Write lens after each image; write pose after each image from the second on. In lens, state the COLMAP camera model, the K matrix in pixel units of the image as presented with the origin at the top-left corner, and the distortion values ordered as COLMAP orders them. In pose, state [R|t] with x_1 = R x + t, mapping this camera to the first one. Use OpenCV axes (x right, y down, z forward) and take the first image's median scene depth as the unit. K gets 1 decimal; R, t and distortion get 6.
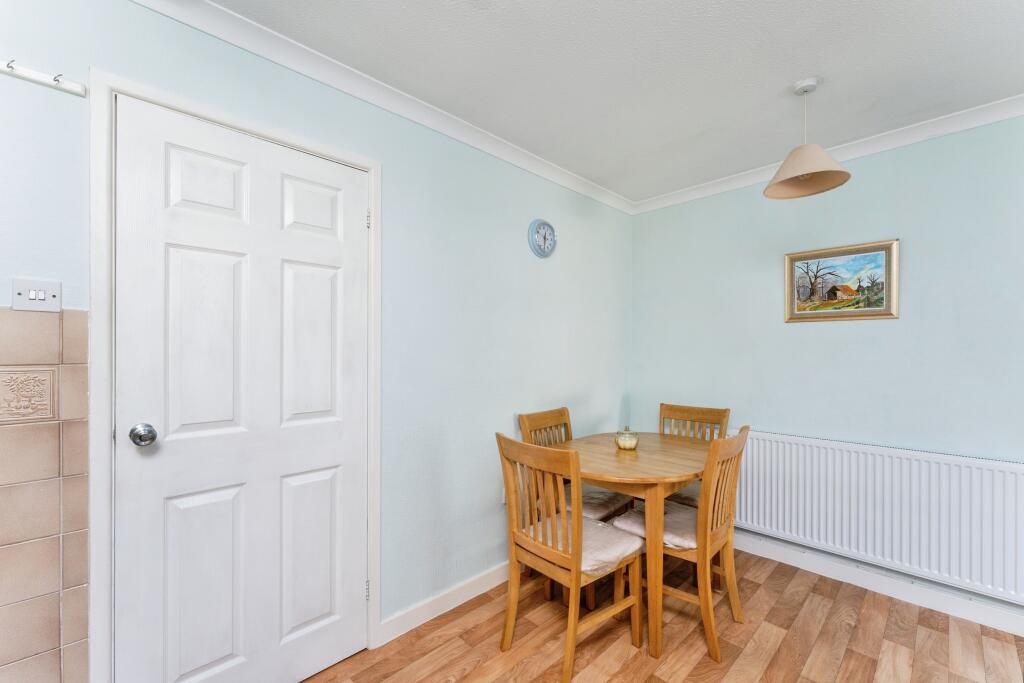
lens RADIAL K [[422.0, 0, 514.9], [0, 422.0, 346.8], [0, 0, 1]] dist [0.001060, 0.000075]
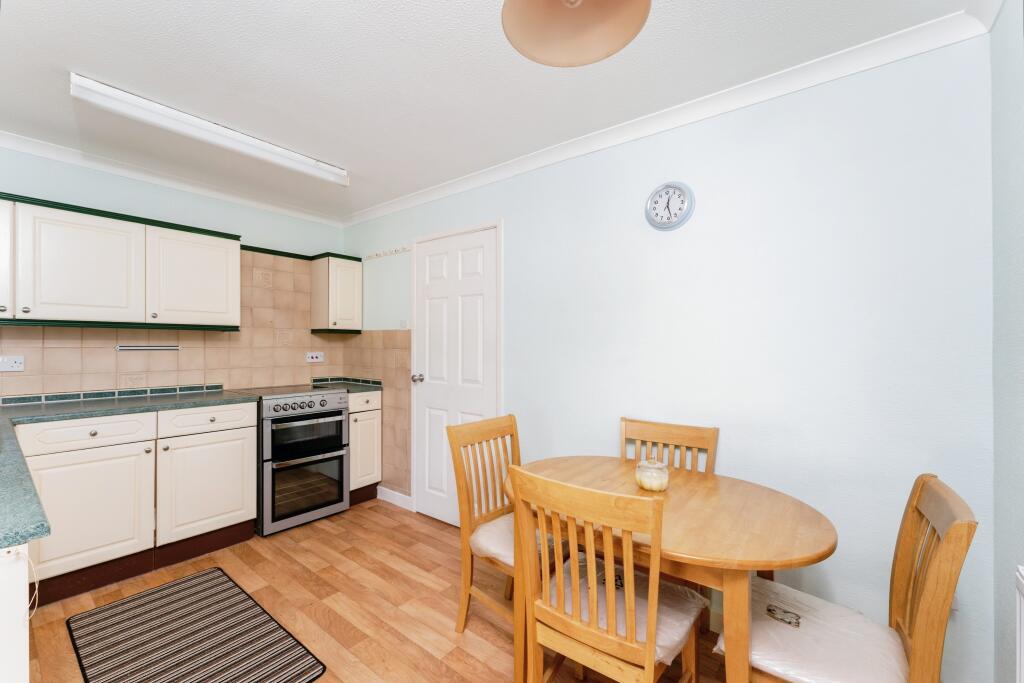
lens RADIAL K [[422.0, 0, 503.1], [0, 422.0, 340.9], [0, 0, 1]] dist [0.001060, 0.000075]
pose [[0.119249, -0.007112, -0.992839, 1.657687], [0.004115, 0.999969, -0.006669, 0.000123], [0.992856, -0.003290, 0.119274, 0.793600]]
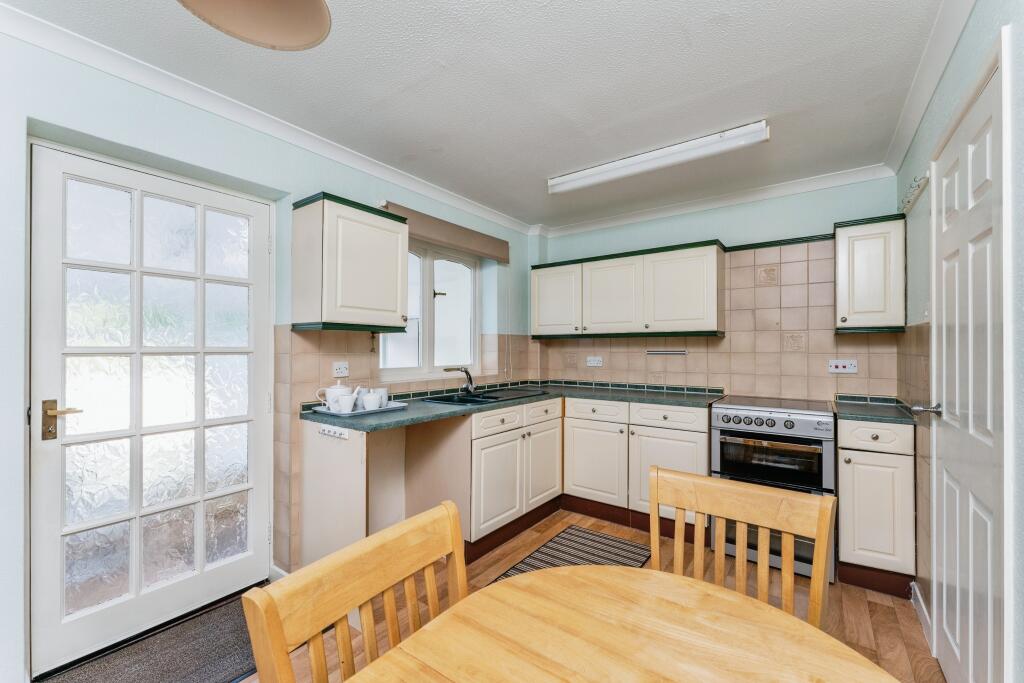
lens RADIAL K [[422.0, 0, 503.2], [0, 422.0, 349.3], [0, 0, 1]] dist [0.001060, 0.000075]
pose [[-0.988634, -0.000428, -0.150341, 0.820916], [0.000986, 0.999956, -0.009332, 0.015228], [0.150338, -0.009374, -0.988590, 1.585968]]
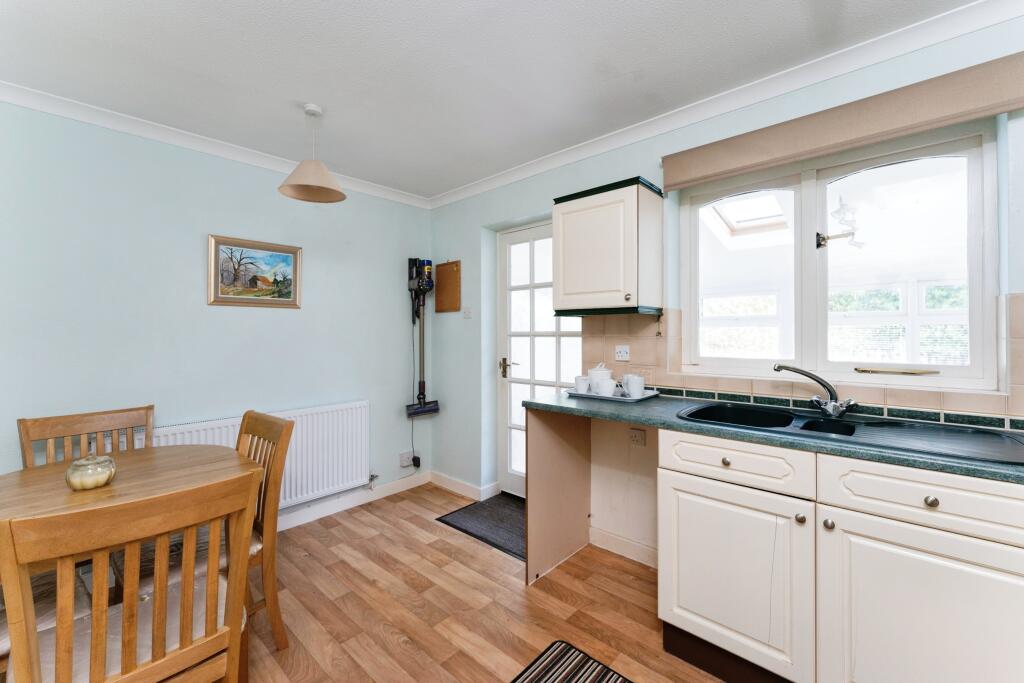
lens RADIAL K [[422.0, 0, 516.0], [0, 422.0, 332.2], [0, 0, 1]] dist [0.001060, 0.000075]
pose [[-0.053910, 0.000451, 0.998546, -0.396055], [-0.006416, 0.999979, -0.000798, 0.001405], [-0.998525, -0.006449, -0.053906, 0.380900]]
